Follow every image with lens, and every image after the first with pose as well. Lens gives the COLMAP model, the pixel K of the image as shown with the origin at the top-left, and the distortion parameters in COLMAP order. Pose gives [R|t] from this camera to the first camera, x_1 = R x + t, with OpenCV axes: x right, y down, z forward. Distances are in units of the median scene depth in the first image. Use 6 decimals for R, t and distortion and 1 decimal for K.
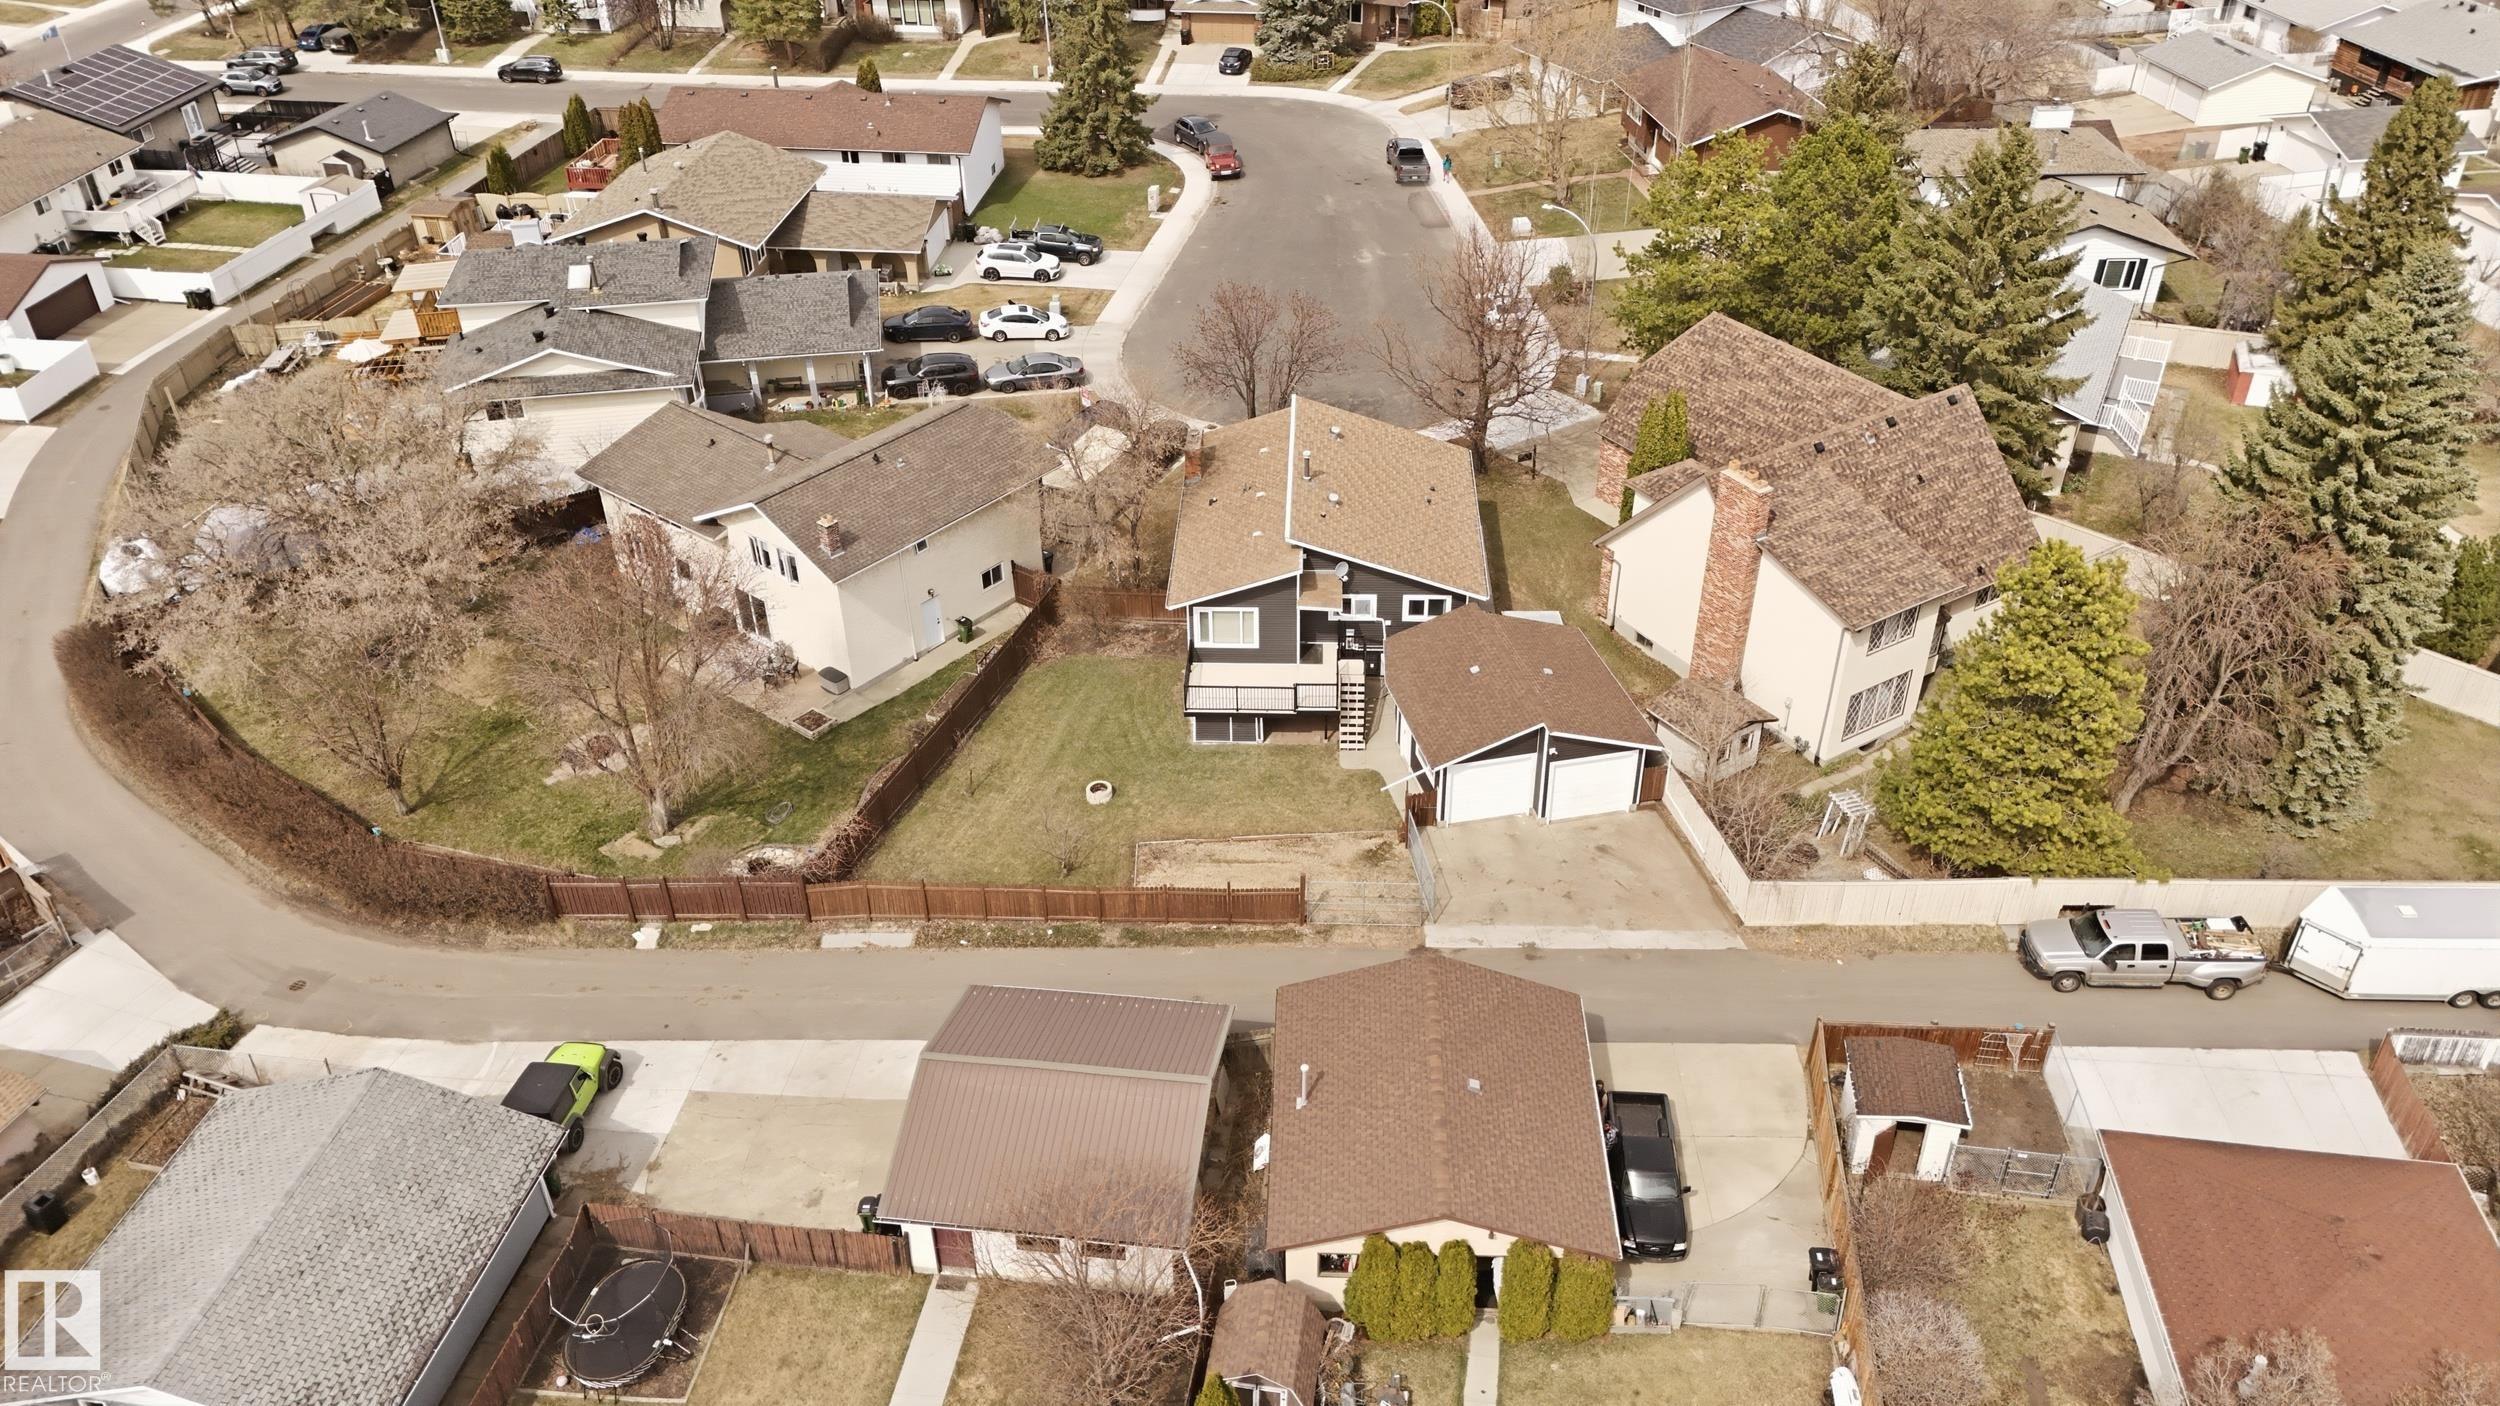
lens RADIAL K [[1843.1, 0, 1250.0], [0, 1843.1, 703.0], [0, 0, 1]] dist [0.089563, -0.095368]
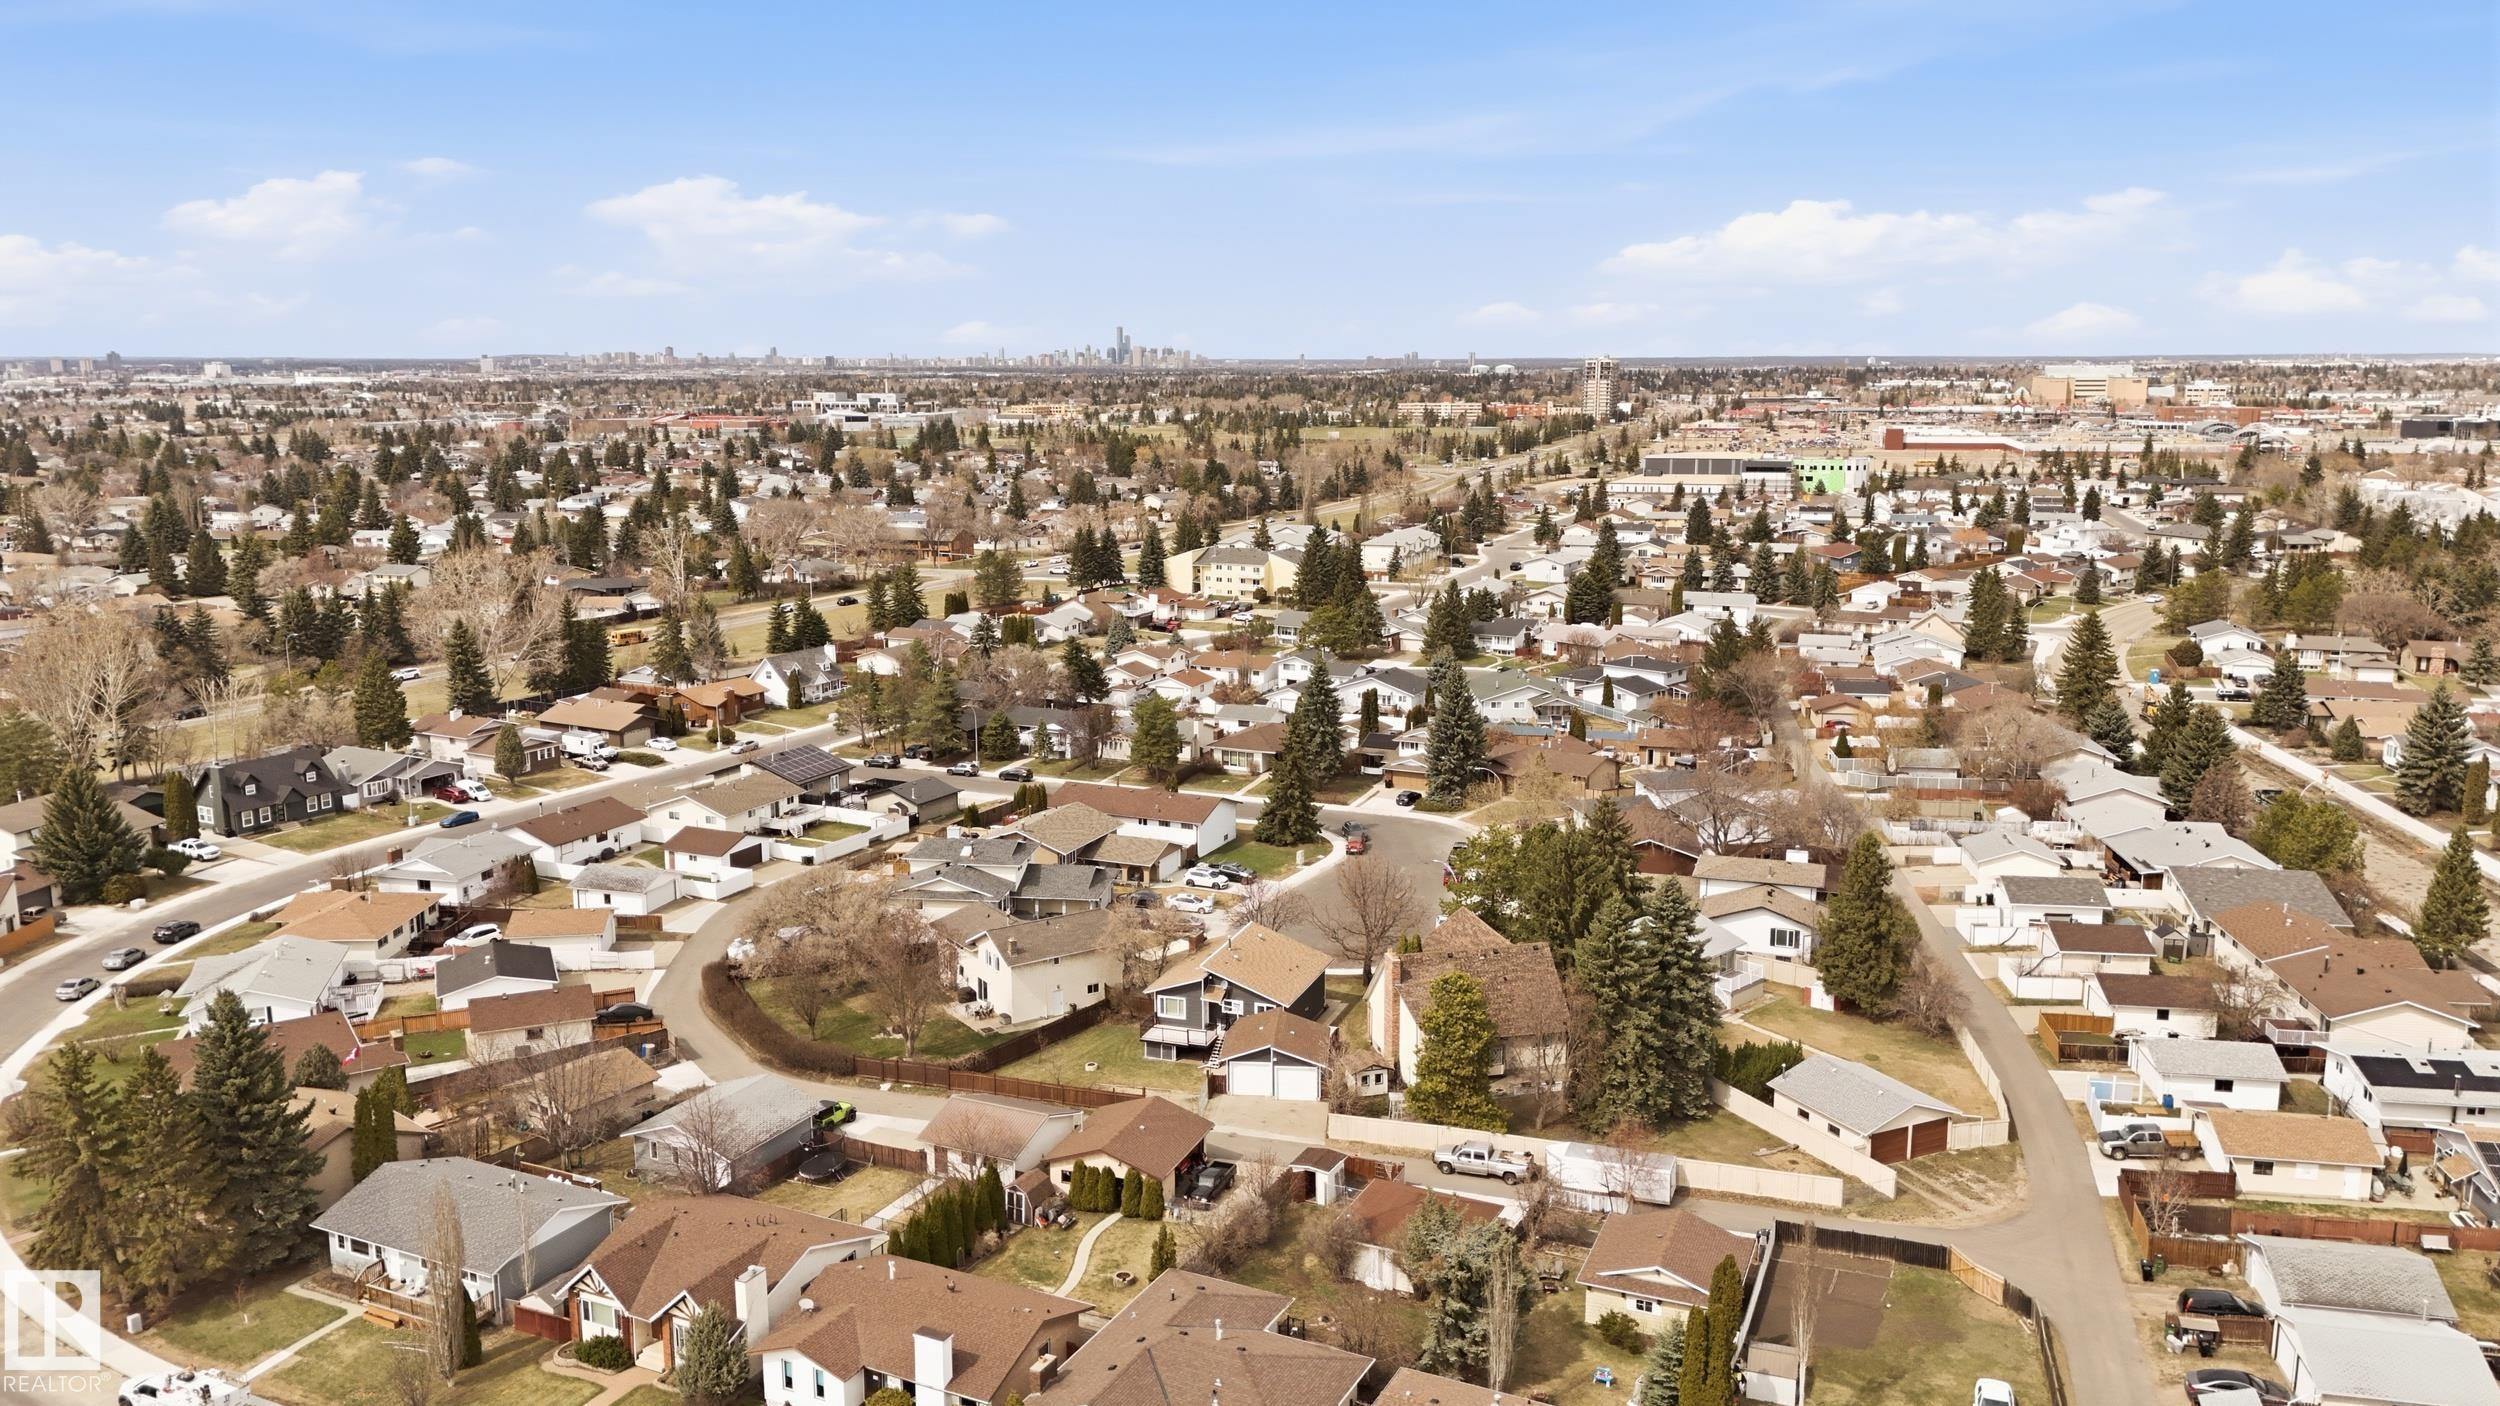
lens RADIAL K [[1843.1, 0, 1250.0], [0, 1843.1, 703.0], [0, 0, 1]] dist [0.089563, -0.095368]
pose [[0.952079, 0.062810, -0.299334, 0.506841], [-0.176511, 0.912097, -0.370032, 0.302941], [0.249780, 0.405135, 0.879474, -0.737137]]
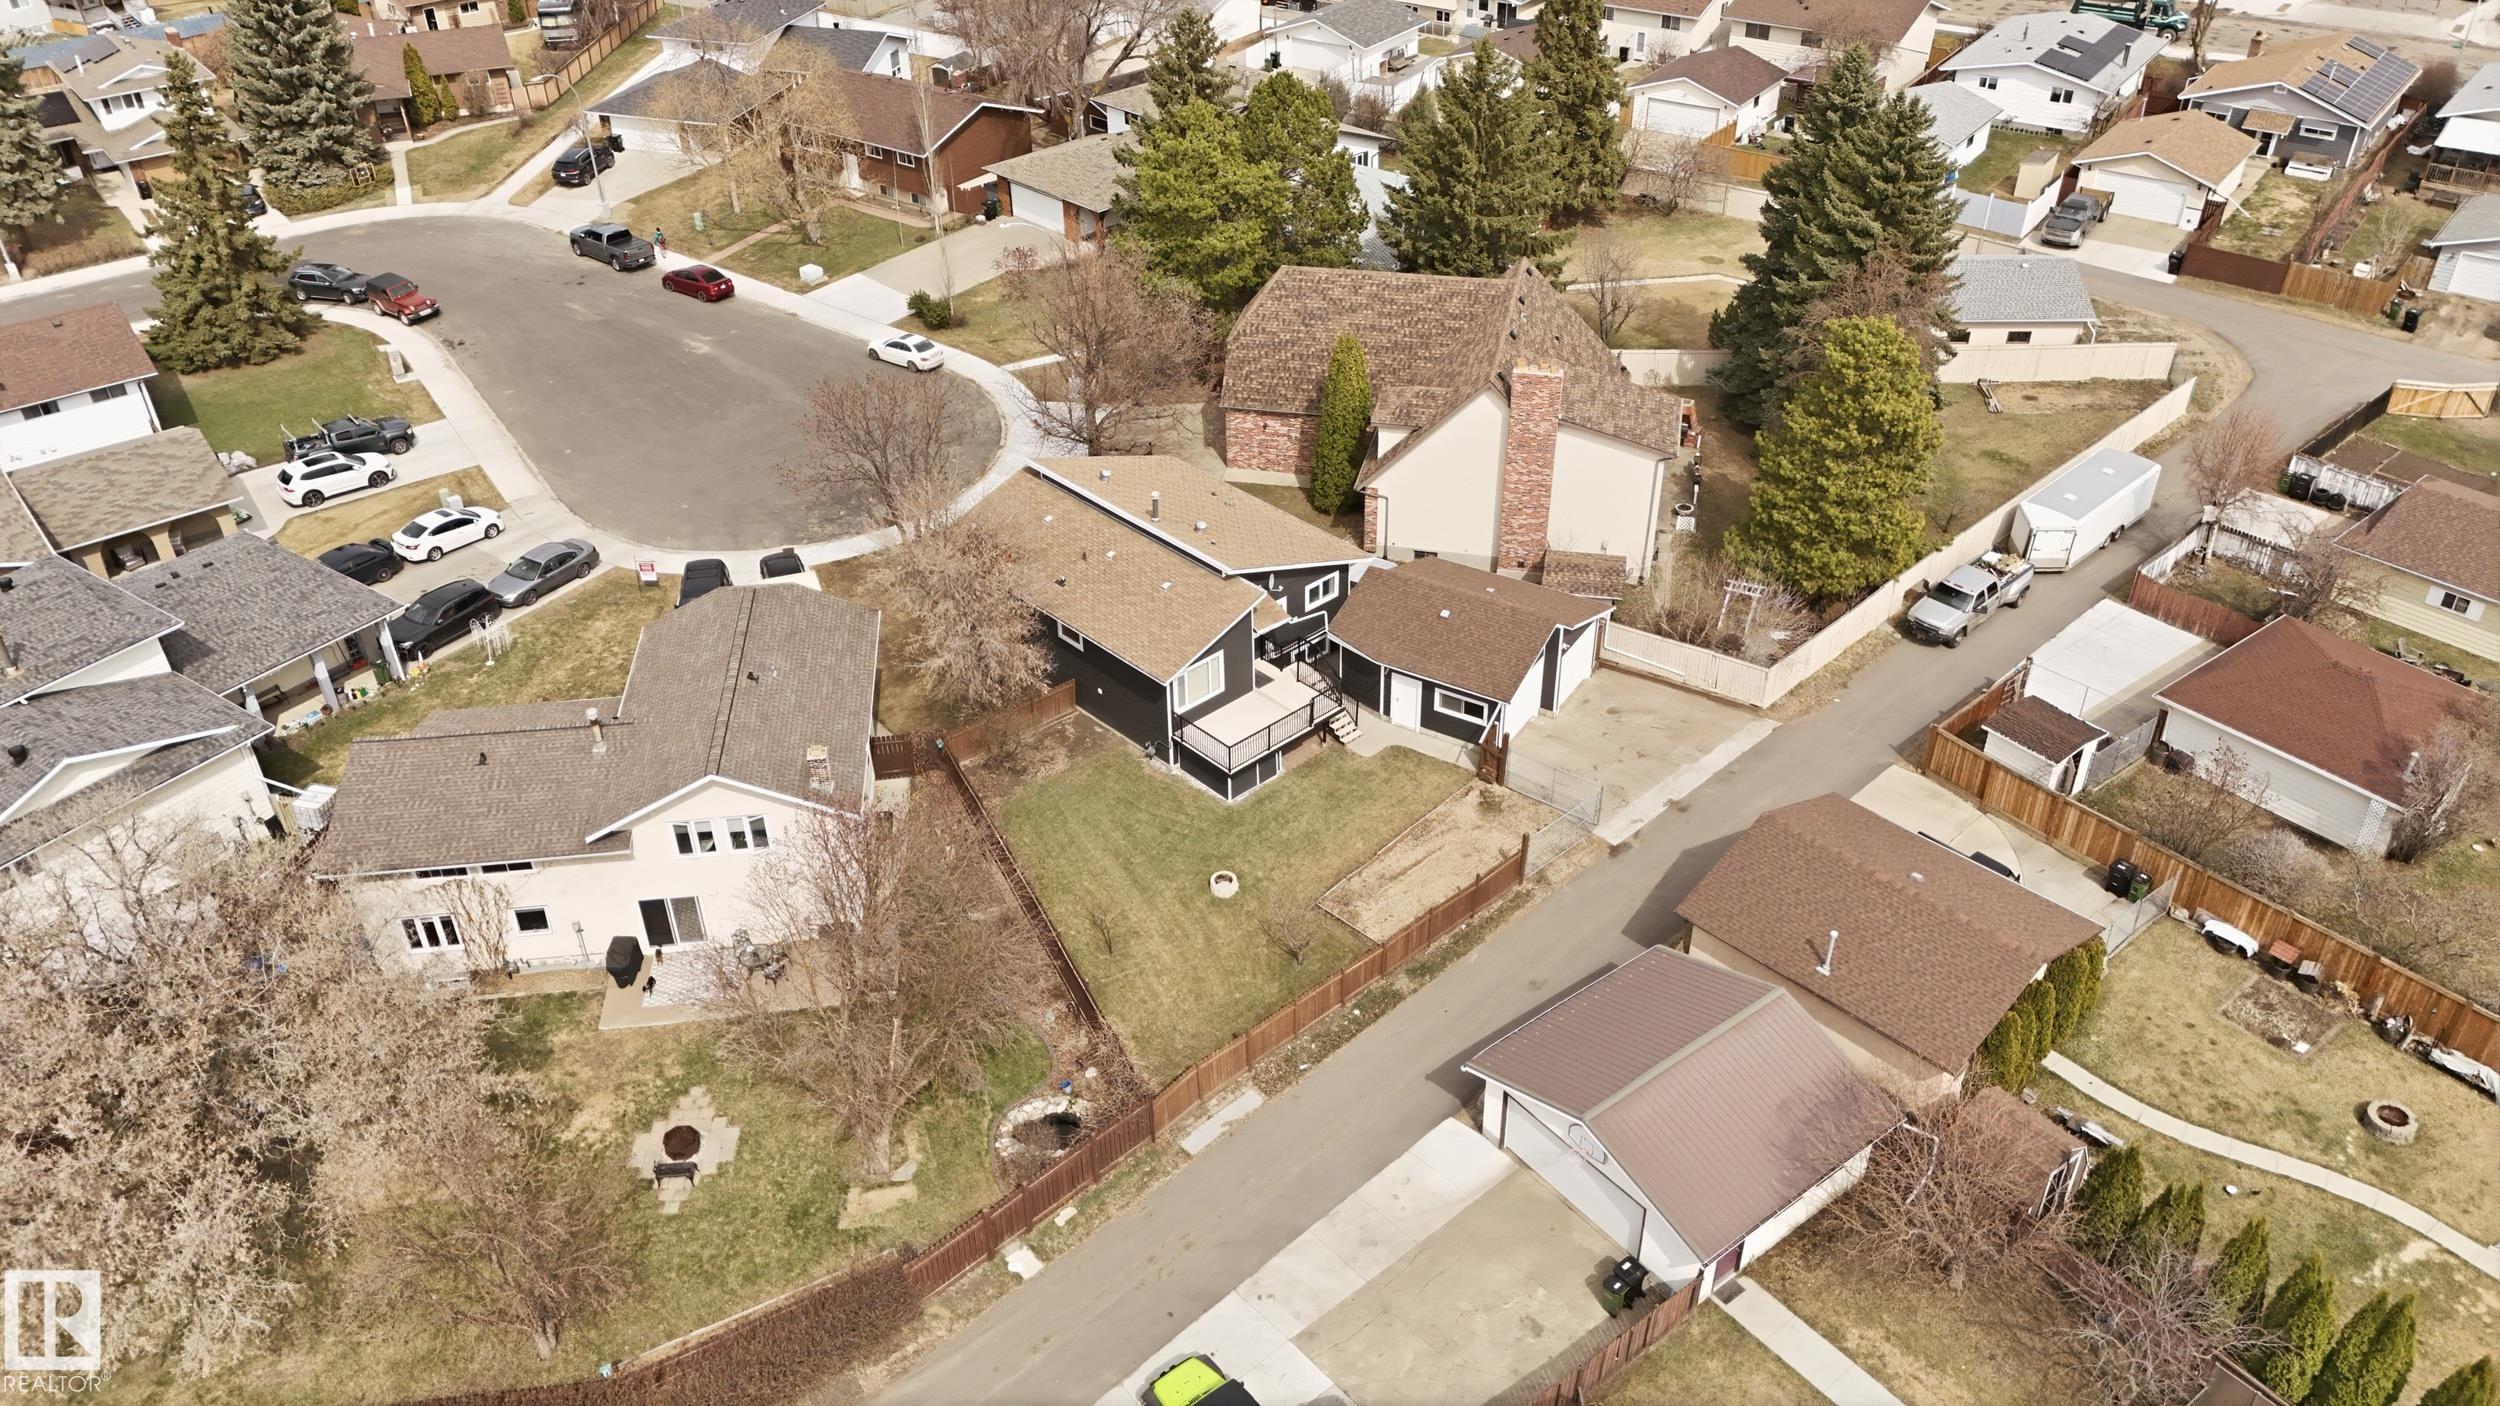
lens RADIAL K [[1843.1, 0, 1250.0], [0, 1843.1, 703.0], [0, 0, 1]] dist [0.089563, -0.095368]
pose [[0.703459, -0.400731, 0.586993, -0.410940], [0.405860, 0.904485, 0.131090, -0.107159], [-0.583458, 0.146020, 0.798908, 0.157991]]
